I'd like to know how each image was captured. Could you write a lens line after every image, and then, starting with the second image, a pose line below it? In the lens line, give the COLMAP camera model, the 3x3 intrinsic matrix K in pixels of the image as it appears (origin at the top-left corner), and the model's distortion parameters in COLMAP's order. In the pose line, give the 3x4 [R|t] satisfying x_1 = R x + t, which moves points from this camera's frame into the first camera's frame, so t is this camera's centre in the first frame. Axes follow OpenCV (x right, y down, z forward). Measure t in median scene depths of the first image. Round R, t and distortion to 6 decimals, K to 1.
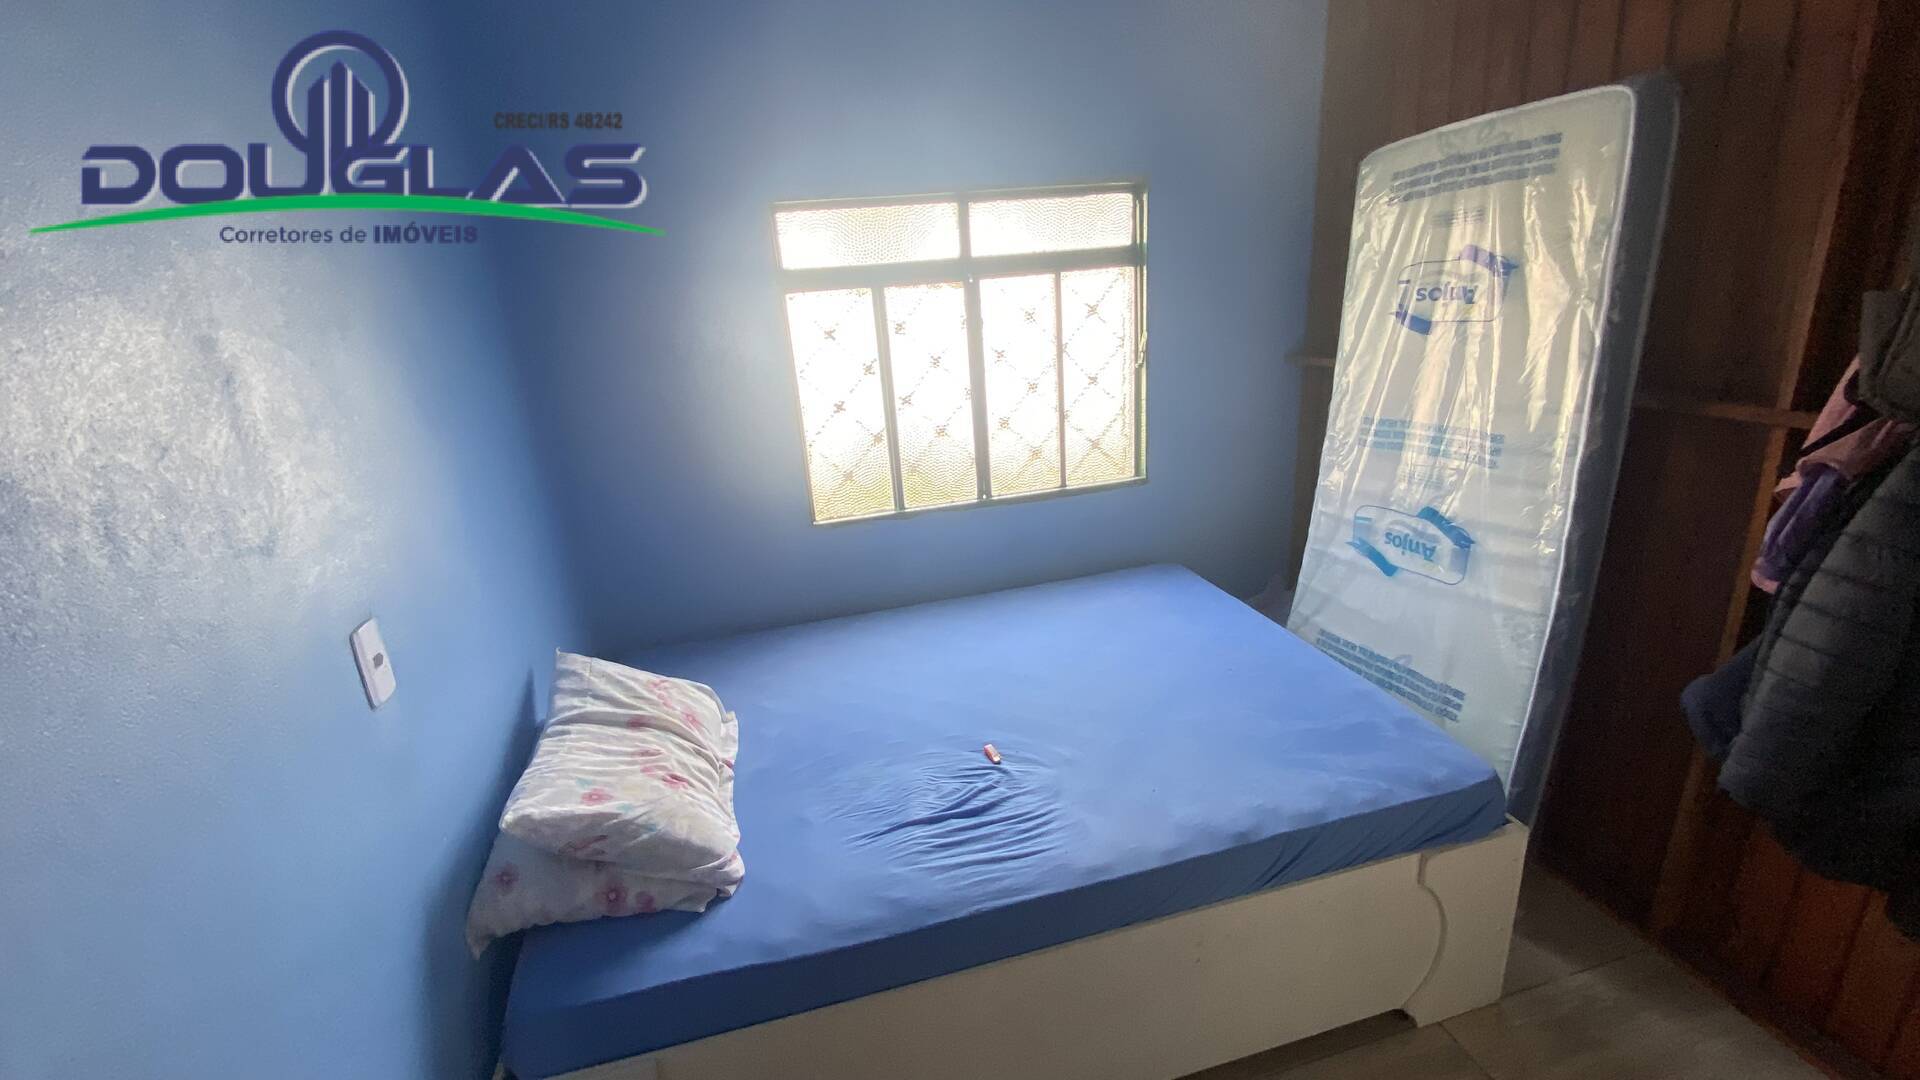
lens RADIAL K [[831.1, 0, 961.3], [0, 831.1, 547.2], [0, 0, 1]] dist [0.003841, -0.011684]
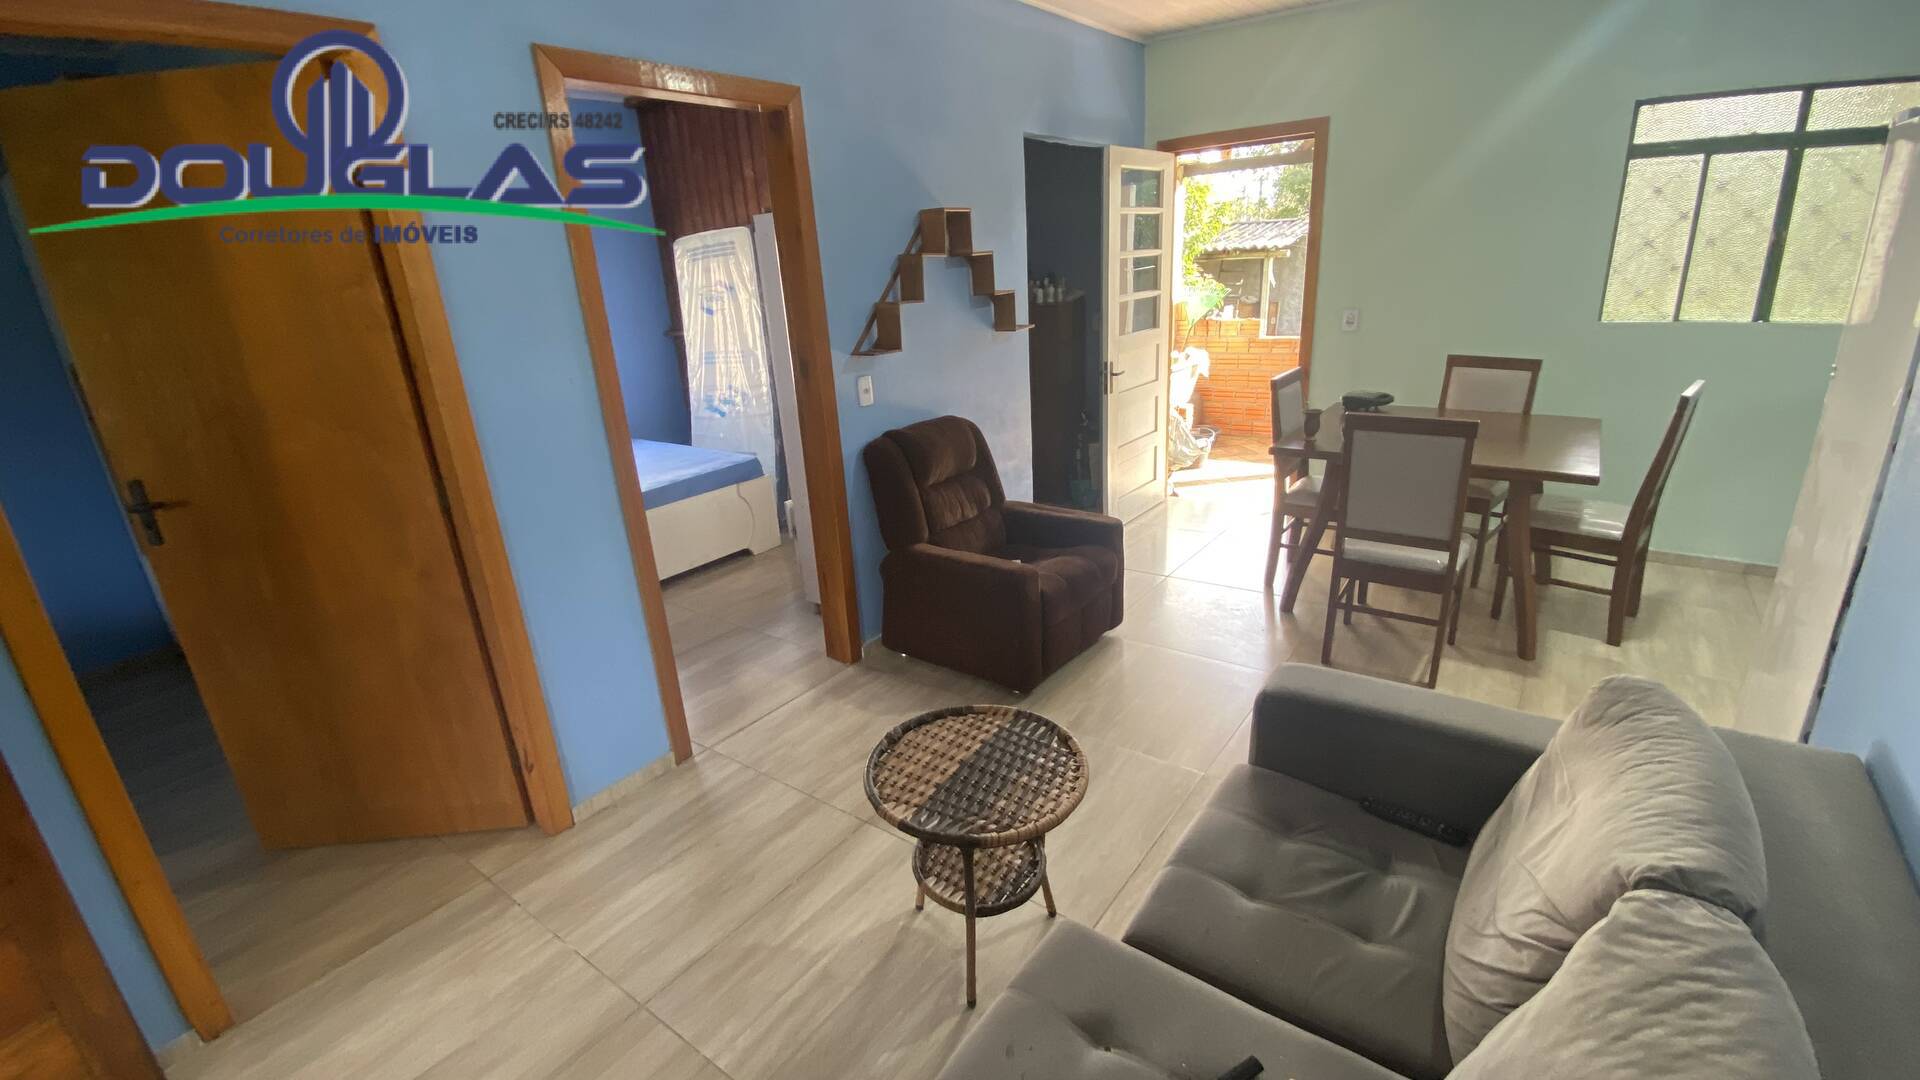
lens RADIAL K [[831.1, 0, 965.1], [0, 831.1, 539.8], [0, 0, 1]] dist [0.003841, -0.011684]
pose [[0.781184, -0.198139, 0.592024, -0.451643], [0.209353, 0.976531, 0.050583, 0.428666], [-0.588153, 0.084428, 0.804331, -1.378376]]
